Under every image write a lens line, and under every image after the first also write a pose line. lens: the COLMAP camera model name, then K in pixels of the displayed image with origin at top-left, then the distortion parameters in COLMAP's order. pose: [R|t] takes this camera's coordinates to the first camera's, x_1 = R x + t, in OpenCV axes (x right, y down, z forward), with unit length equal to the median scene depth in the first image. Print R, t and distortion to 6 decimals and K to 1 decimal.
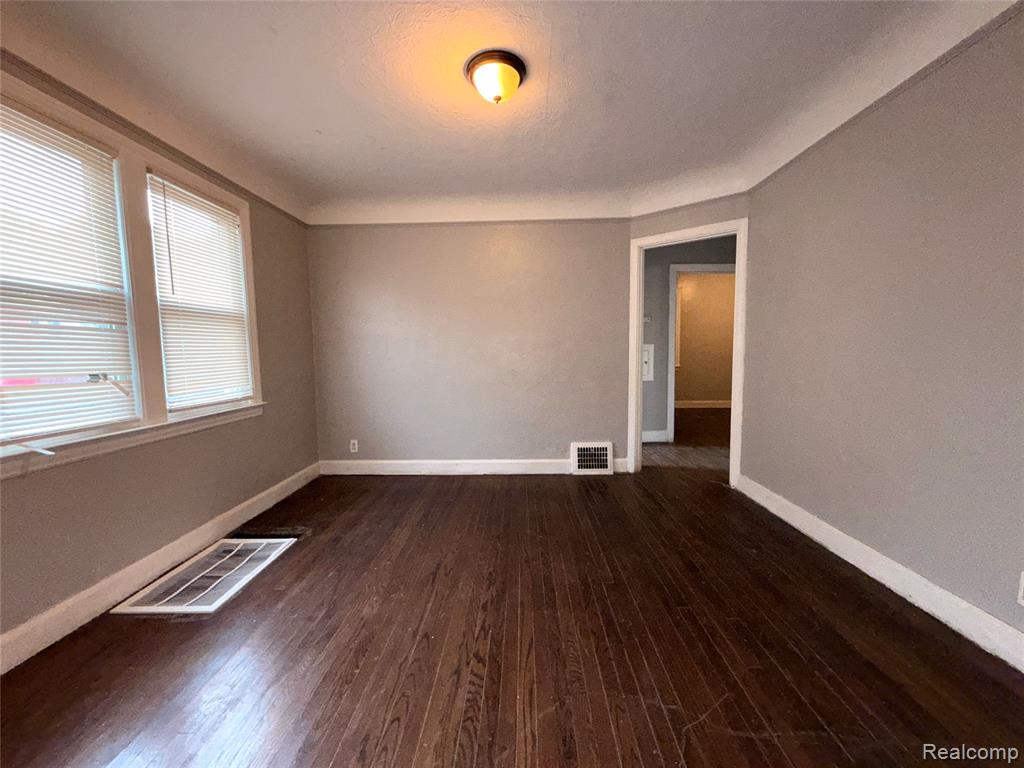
lens RADIAL K [[405.5, 0, 512.0], [0, 405.5, 384.0], [0, 0, 1]] dist [0.000113, 0.000103]
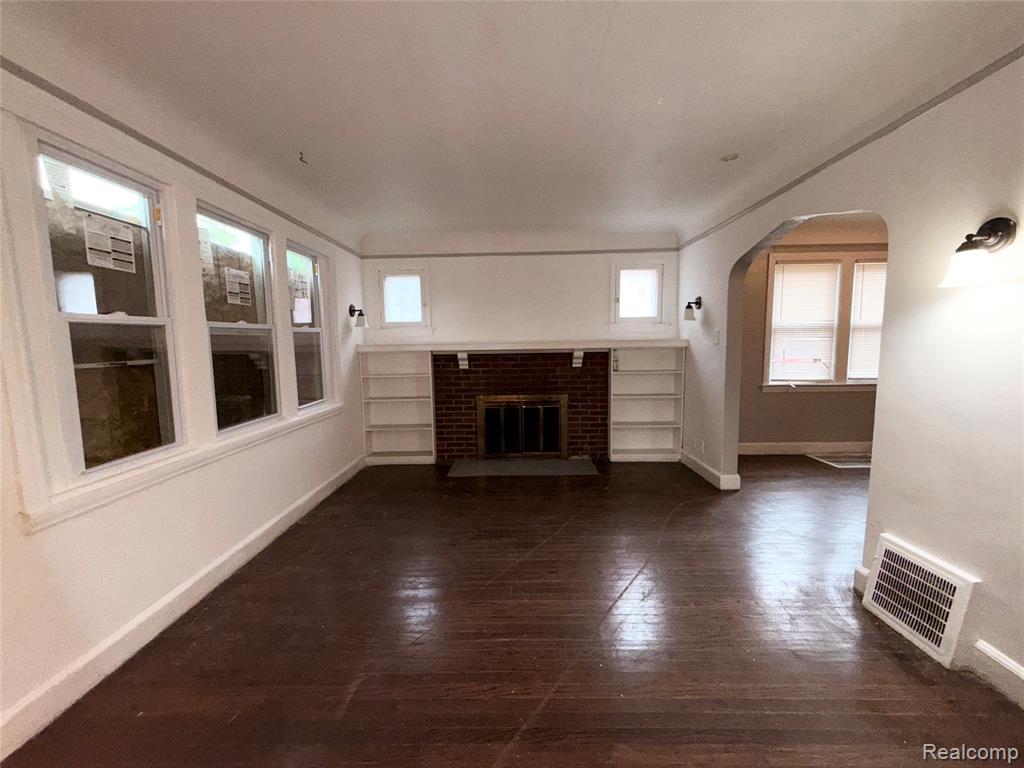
lens RADIAL K [[406.8, 0, 510.0], [0, 406.8, 381.2], [0, 0, 1]] dist [-0.001881, 0.000177]
pose [[0.002358, 0.109798, -0.993951, 1.170454], [-0.069538, 0.991566, 0.109370, -0.025588], [0.997576, 0.068860, 0.009973, -0.706817]]
